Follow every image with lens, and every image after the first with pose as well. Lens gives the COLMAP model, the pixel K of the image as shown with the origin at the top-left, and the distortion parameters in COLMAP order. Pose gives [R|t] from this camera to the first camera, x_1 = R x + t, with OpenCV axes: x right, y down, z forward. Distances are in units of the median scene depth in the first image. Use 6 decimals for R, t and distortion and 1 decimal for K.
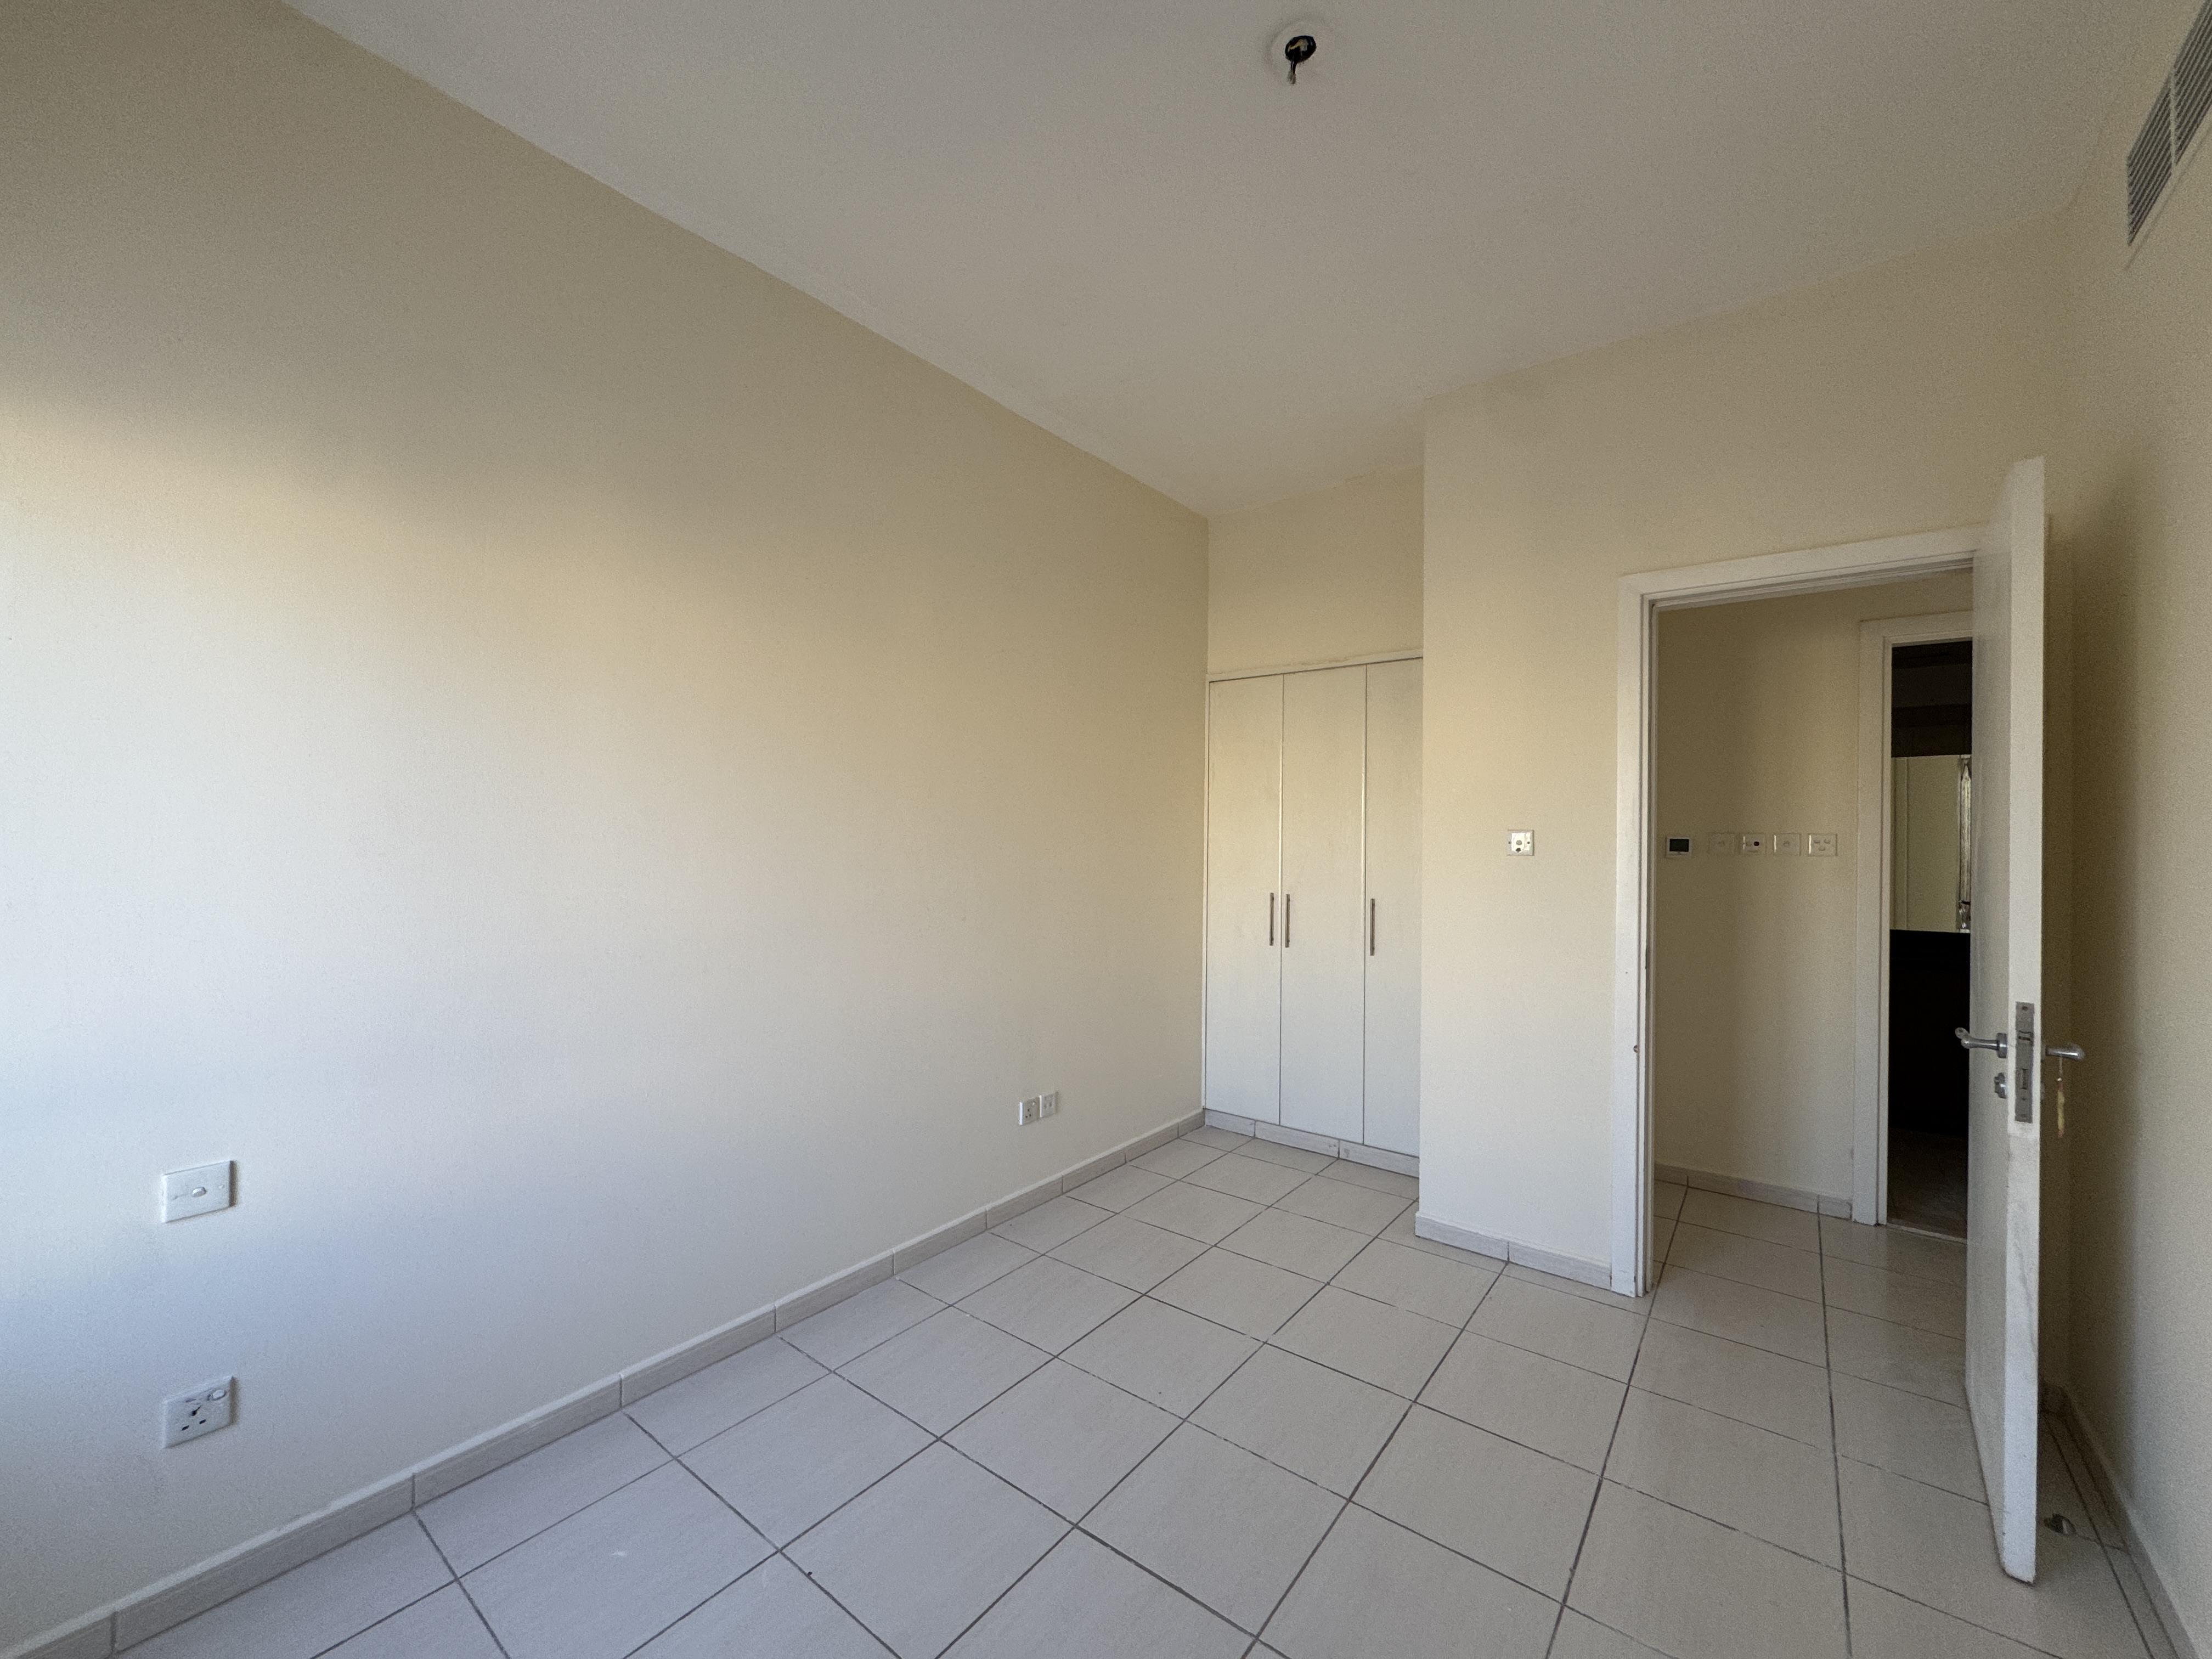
lens RADIAL K [[882.8, 0, 1106.0], [0, 882.8, 829.5], [0, 0, 1]] dist [0.000360, 0.000104]
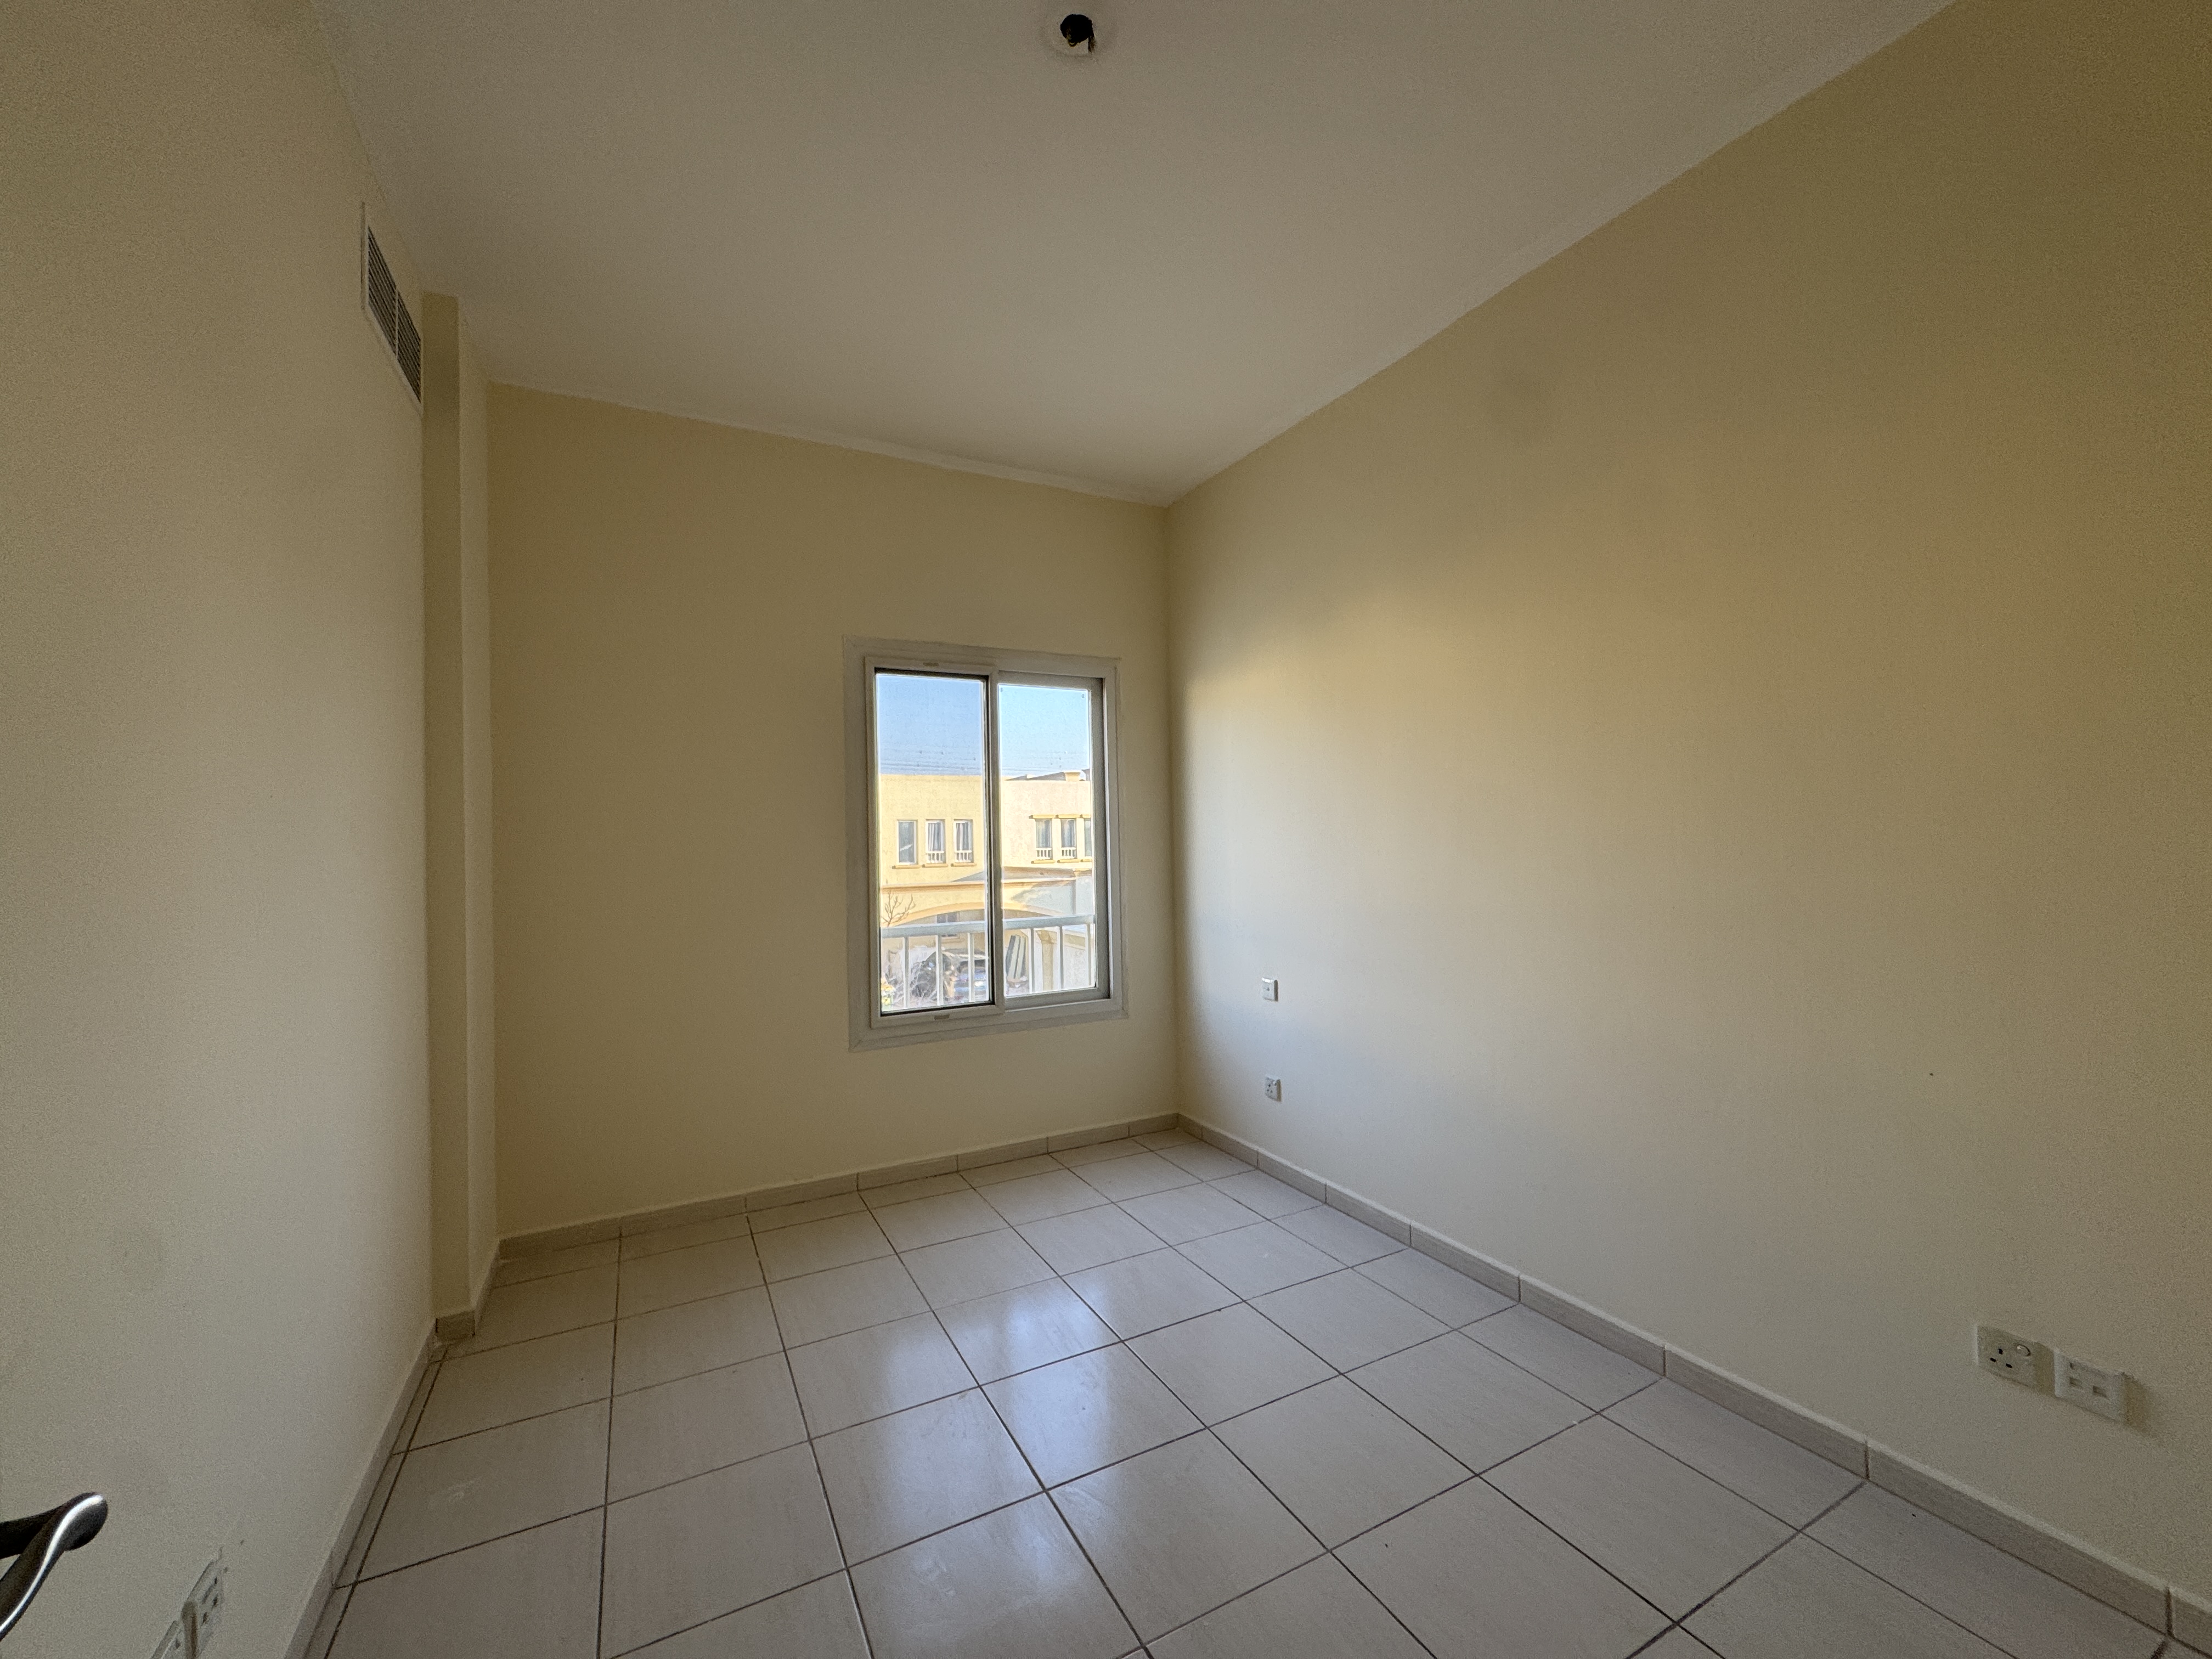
lens RADIAL K [[882.8, 0, 1106.0], [0, 882.8, 829.5], [0, 0, 1]] dist [0.000360, 0.000104]
pose [[-0.416774, -0.011032, -0.908943, 0.912438], [0.026346, 0.999360, -0.024210, 0.033264], [0.908628, -0.034037, -0.416217, 1.186807]]
